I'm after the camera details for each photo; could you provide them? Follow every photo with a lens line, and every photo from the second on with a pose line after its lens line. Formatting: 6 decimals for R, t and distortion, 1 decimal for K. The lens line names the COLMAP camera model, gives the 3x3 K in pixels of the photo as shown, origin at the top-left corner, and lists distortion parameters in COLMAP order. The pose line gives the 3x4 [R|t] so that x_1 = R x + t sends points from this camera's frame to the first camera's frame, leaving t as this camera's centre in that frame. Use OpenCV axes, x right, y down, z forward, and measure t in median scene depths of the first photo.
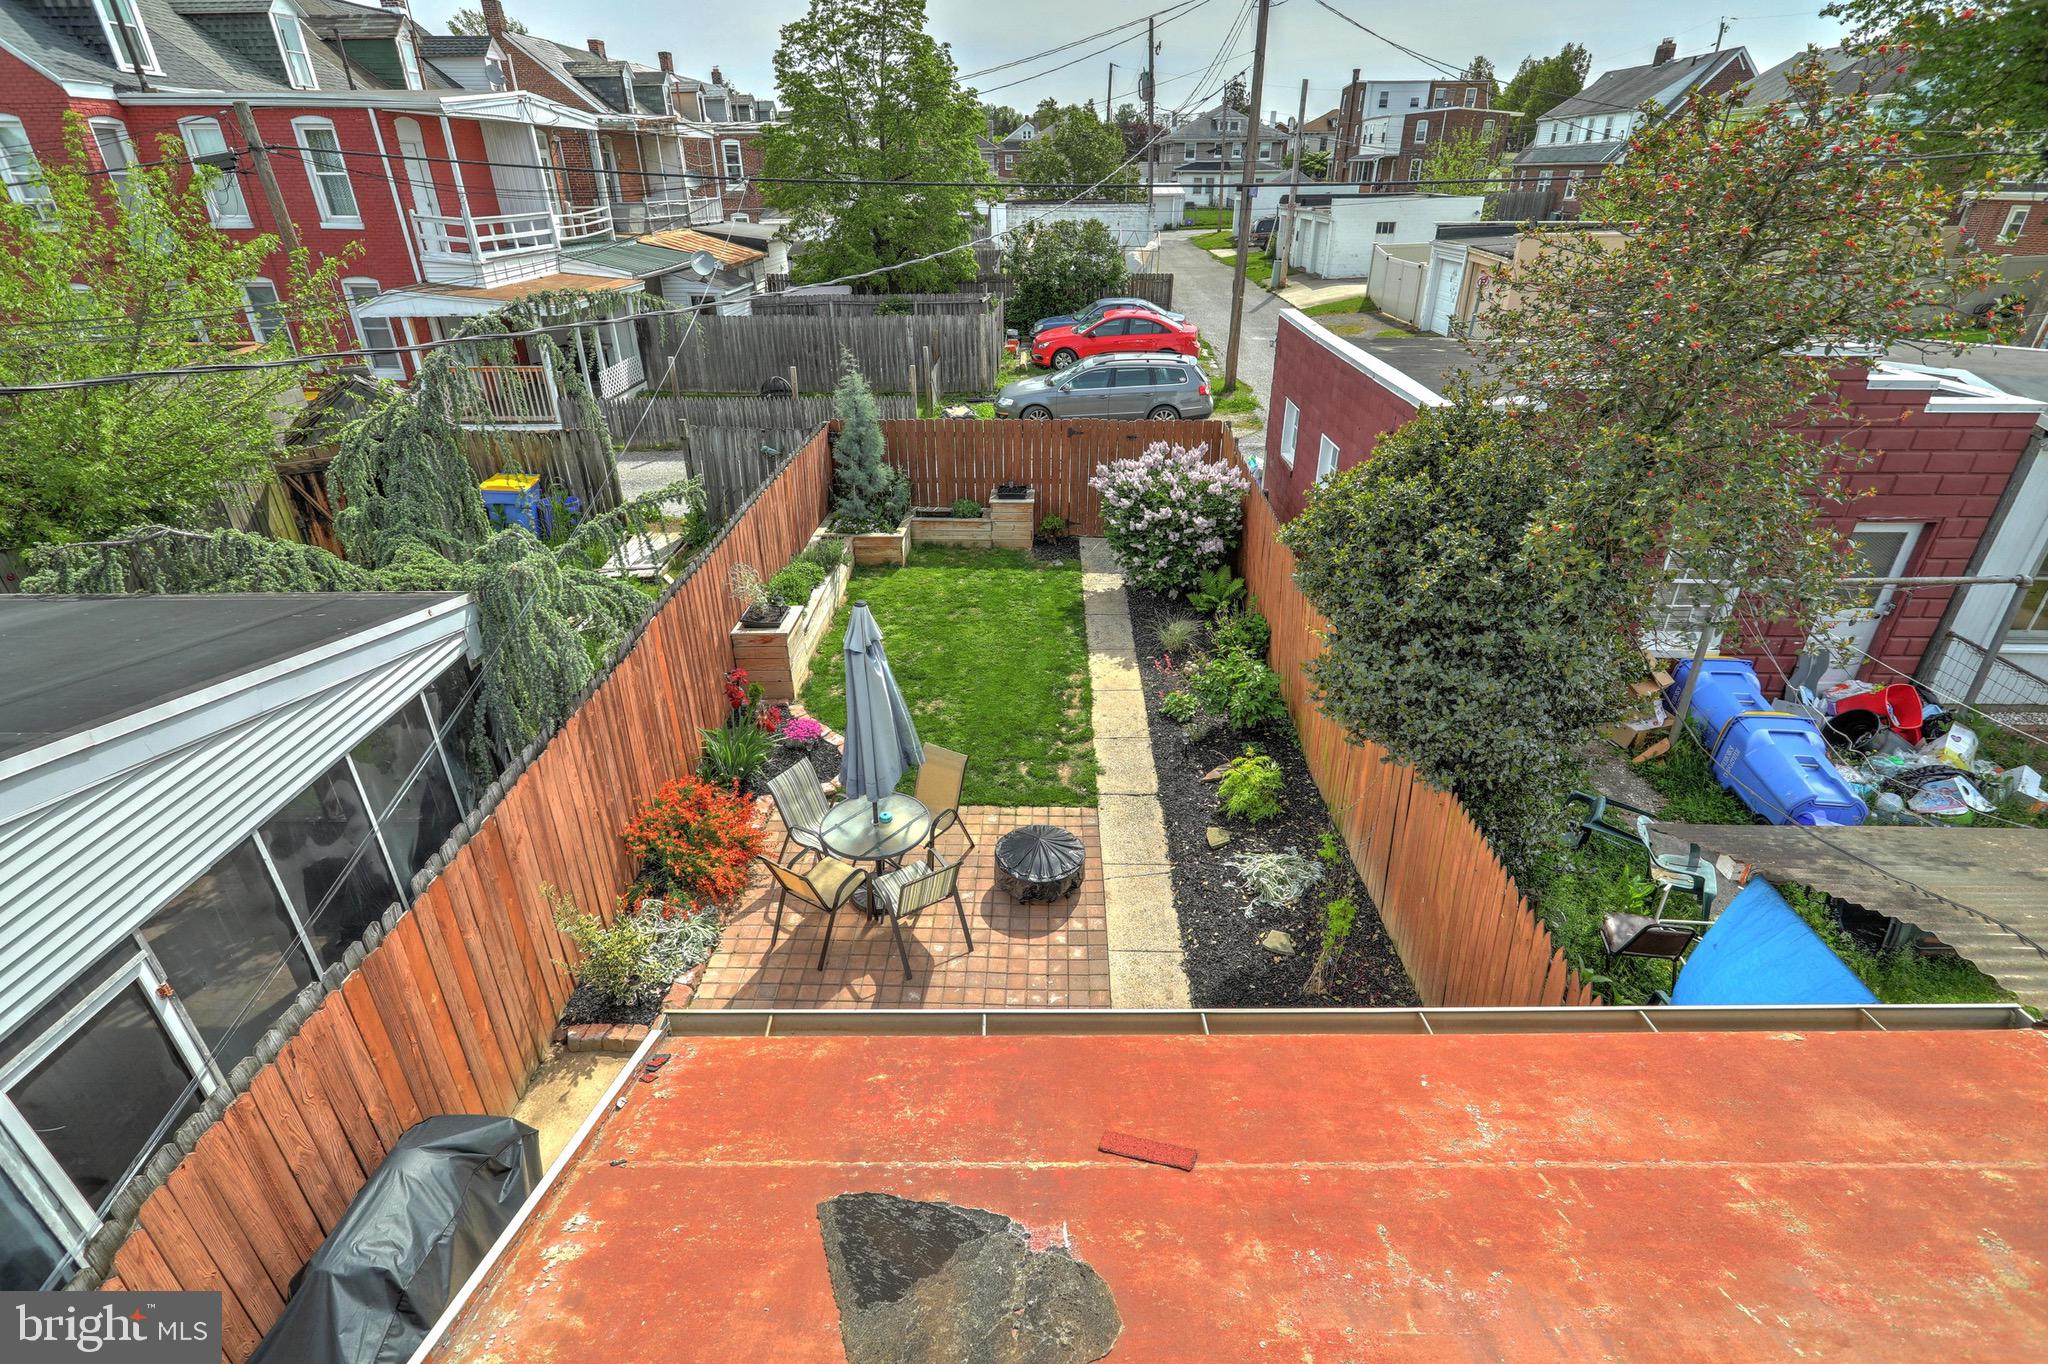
lens RADIAL K [[975.6, 0, 1036.9], [0, 975.6, 682.8], [0, 0, 1]] dist [-0.006623, 0.003926]
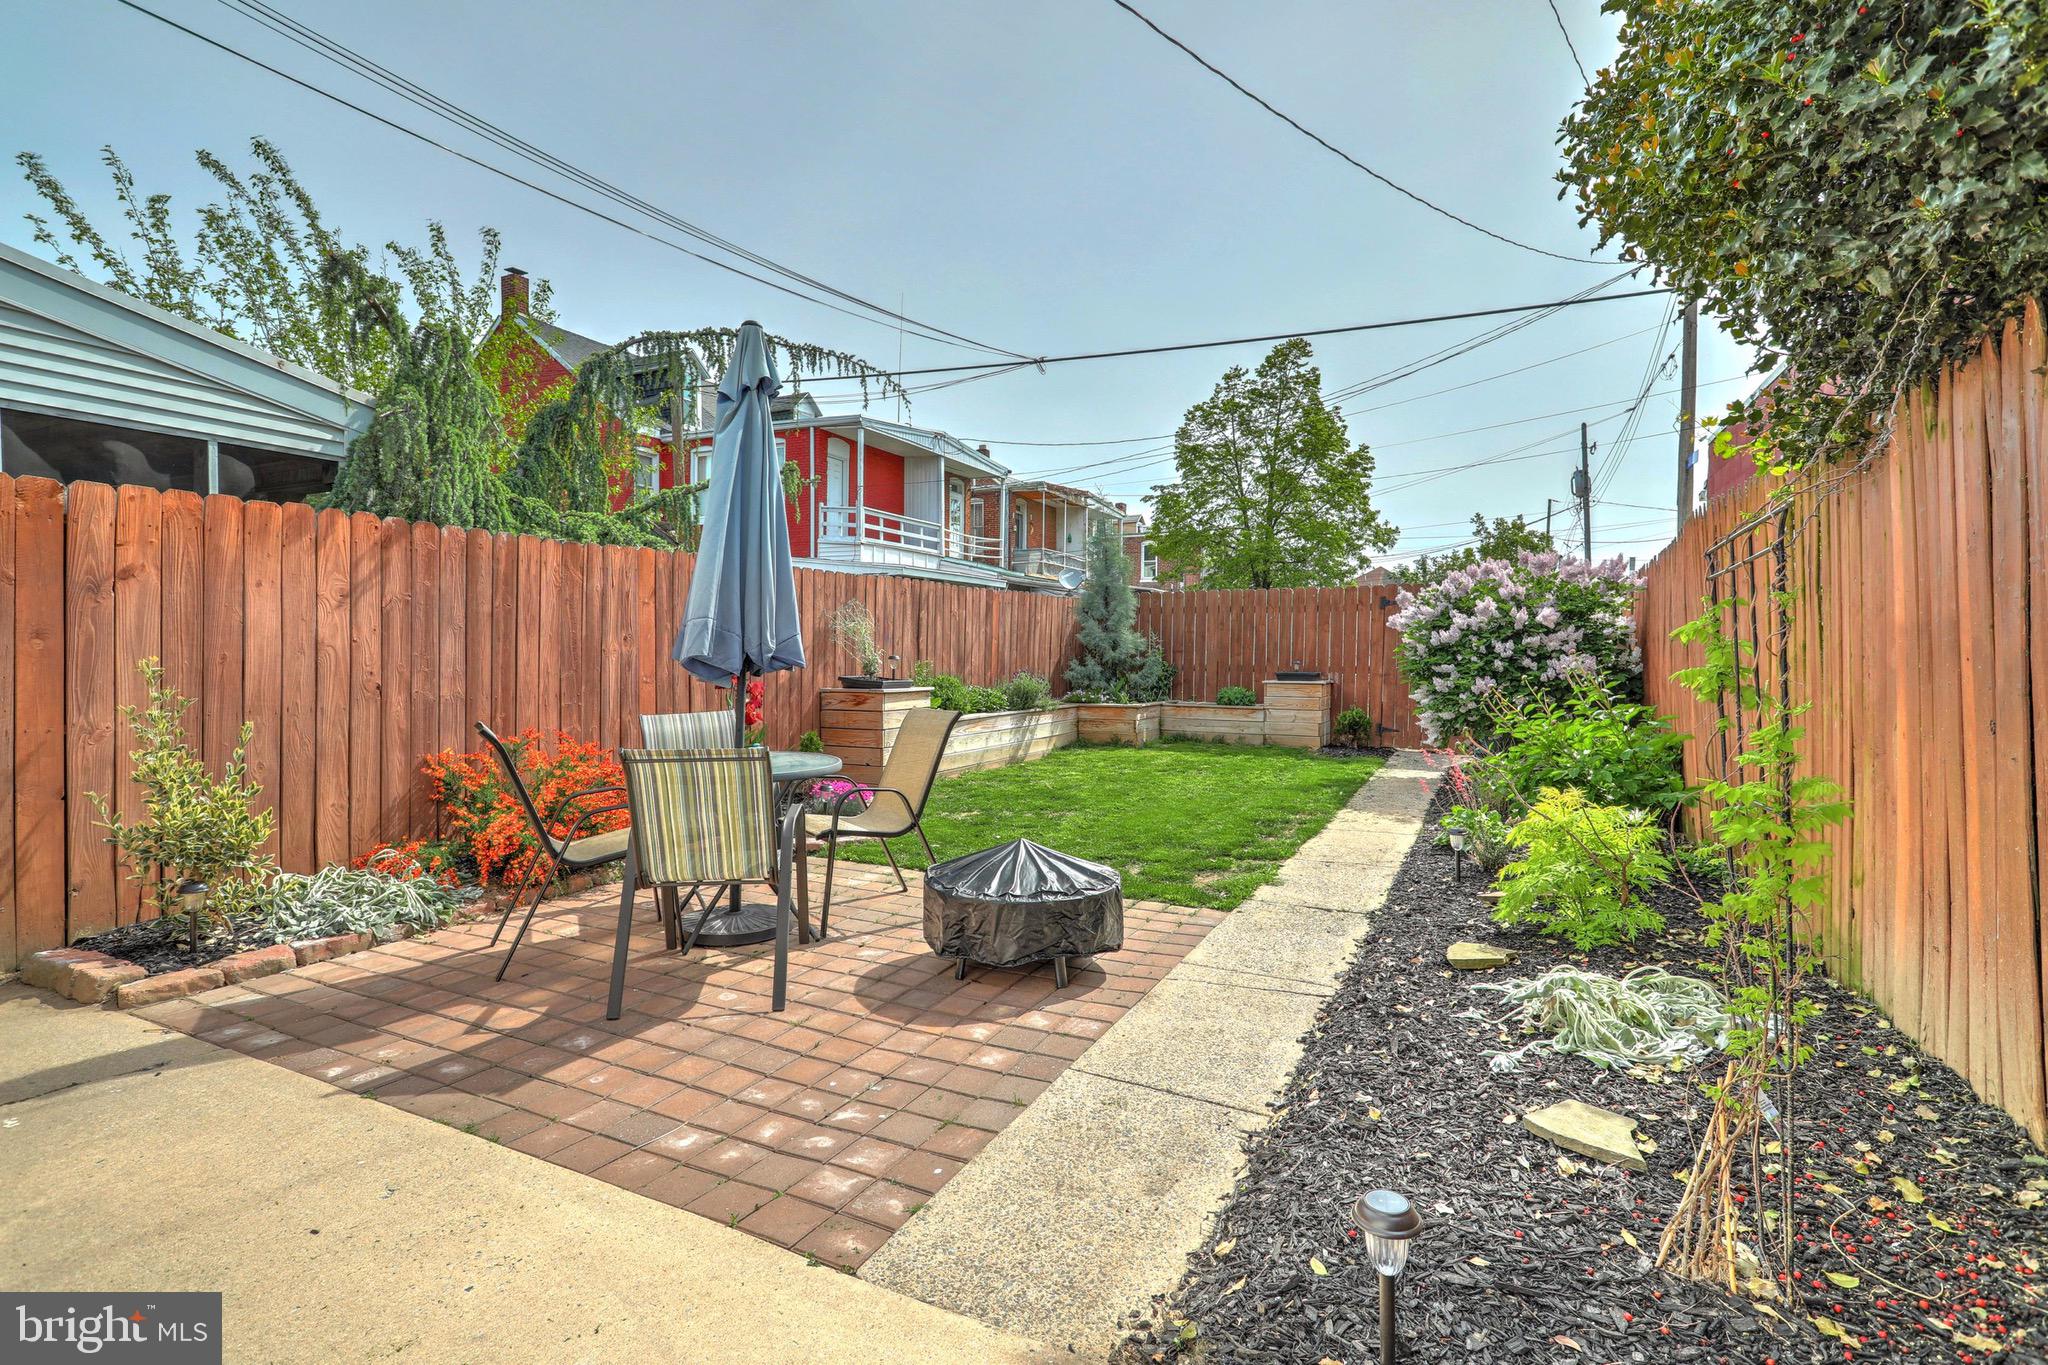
lens RADIAL K [[975.6, 0, 1033.8], [0, 975.6, 667.5], [0, 0, 1]] dist [-0.006623, 0.003926]
pose [[0.903043, 0.010976, -0.429410, 0.136392], [-0.208285, 0.885477, -0.415388, 0.184161], [0.375673, 0.464553, 0.801910, 0.389601]]
